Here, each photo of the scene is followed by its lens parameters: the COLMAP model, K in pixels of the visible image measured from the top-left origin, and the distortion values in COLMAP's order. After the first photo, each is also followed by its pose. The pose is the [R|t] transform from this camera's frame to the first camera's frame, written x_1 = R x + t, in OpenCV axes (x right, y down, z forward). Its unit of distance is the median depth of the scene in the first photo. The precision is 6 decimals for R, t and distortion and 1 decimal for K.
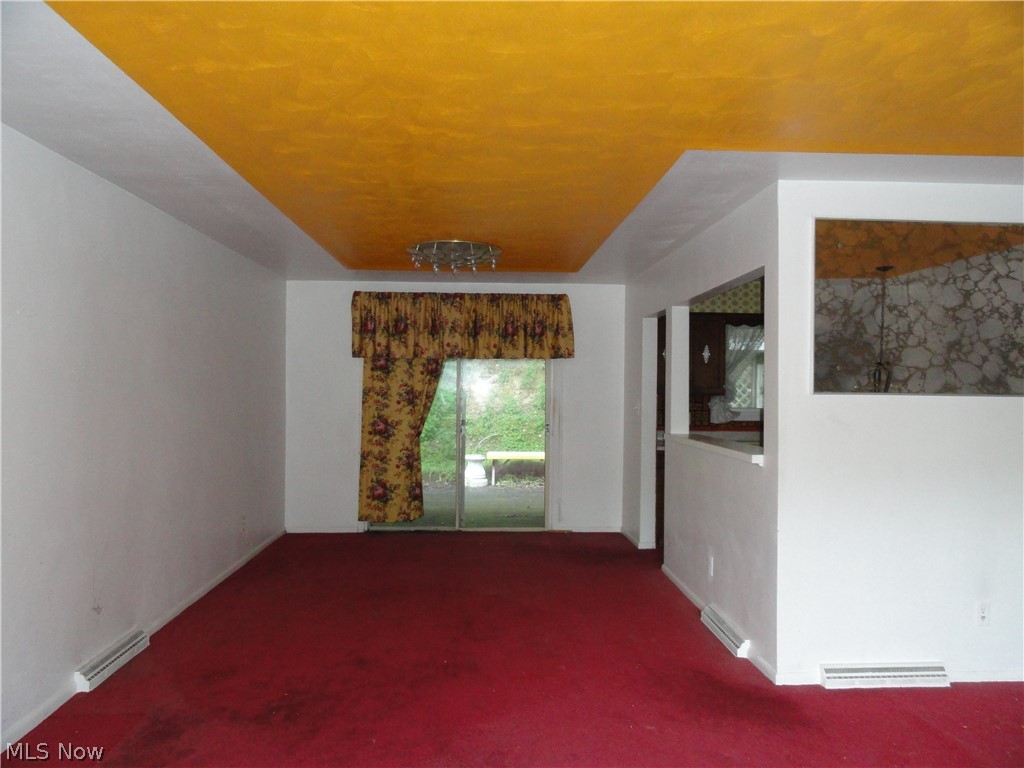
lens RADIAL K [[714.6, 0, 512.0], [0, 714.6, 382.0], [0, 0, 1]] dist [-0.002985, -0.004236]
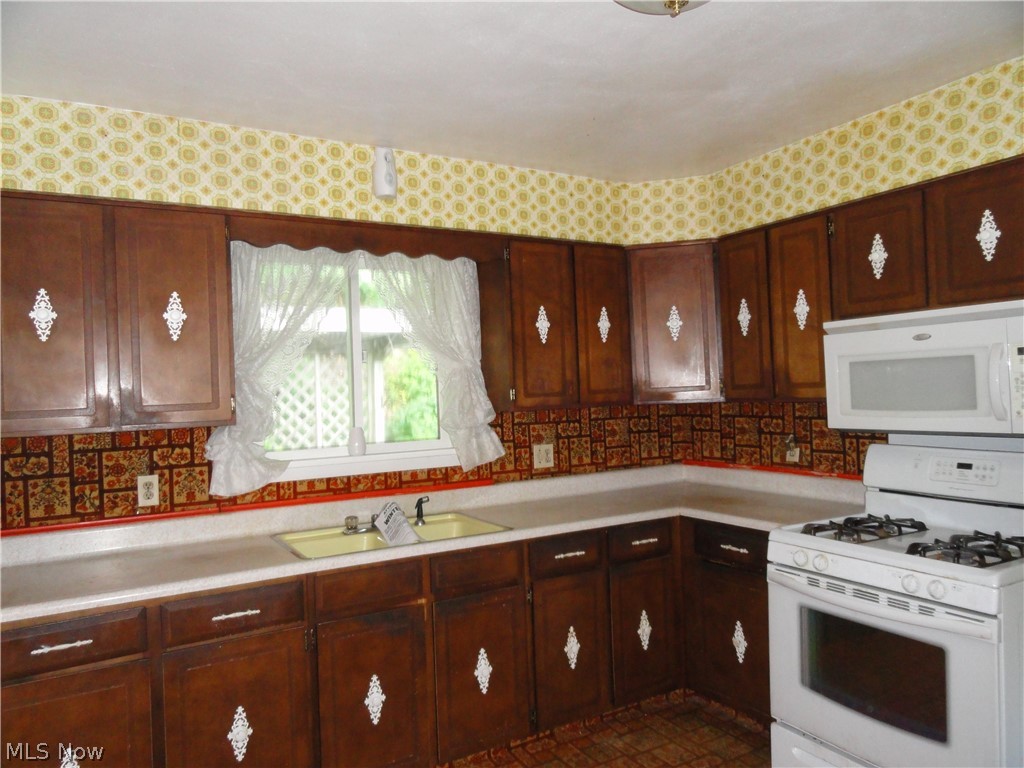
lens RADIAL K [[714.6, 0, 508.5], [0, 714.6, 384.0], [0, 0, 1]] dist [-0.002985, -0.004236]
pose [[0.894523, -0.036912, 0.445495, 0.251000], [0.043091, 0.999064, -0.003744, 0.004411], [-0.444939, 0.022546, 0.895277, 0.572770]]
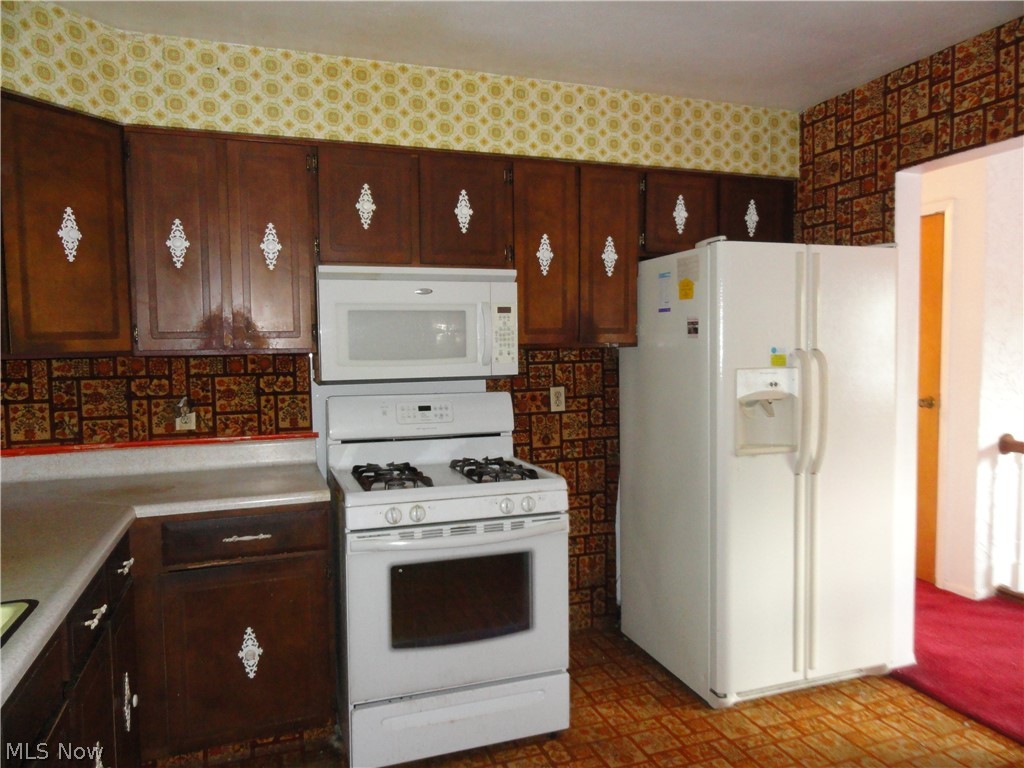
lens RADIAL K [[714.6, 0, 508.3], [0, 714.6, 382.4], [0, 0, 1]] dist [-0.002985, -0.004236]
pose [[-0.289167, -0.062279, 0.955251, 0.157033], [0.008094, 0.997687, 0.067496, 0.020766], [-0.957244, 0.027250, -0.287994, 1.210698]]
